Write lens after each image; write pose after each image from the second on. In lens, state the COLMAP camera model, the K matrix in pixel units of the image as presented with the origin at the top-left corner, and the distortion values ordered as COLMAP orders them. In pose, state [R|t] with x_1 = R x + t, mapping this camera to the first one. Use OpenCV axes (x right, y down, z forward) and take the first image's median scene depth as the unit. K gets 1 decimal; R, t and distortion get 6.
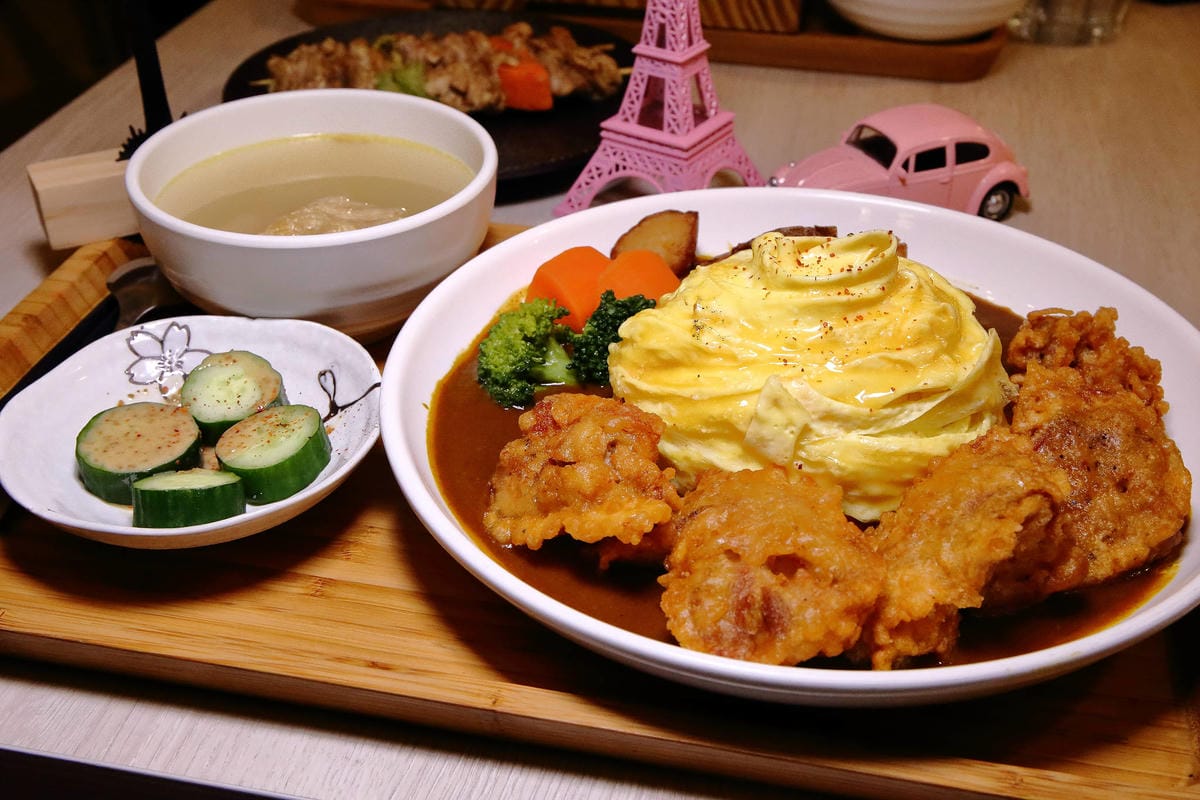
lens RADIAL K [[1380.7, 0, 600.0], [0, 1380.7, 400.0], [0, 0, 1]] dist [-0.014440, 0.006454]
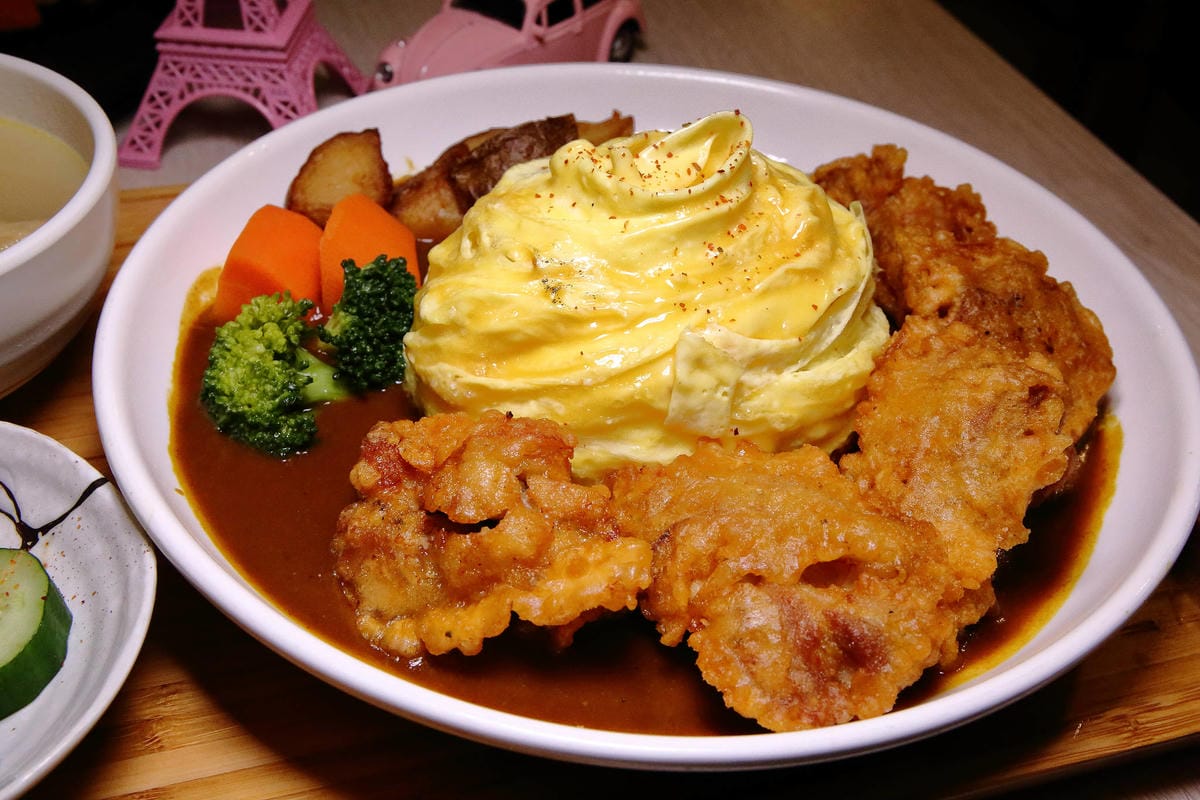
lens RADIAL K [[1380.7, 0, 600.0], [0, 1380.7, 400.0], [0, 0, 1]] dist [-0.014440, 0.006454]
pose [[0.871408, -0.280578, 0.402399, -0.223973], [0.235279, 0.958826, 0.159051, -0.107690], [-0.430456, -0.043922, 0.901542, 0.312072]]
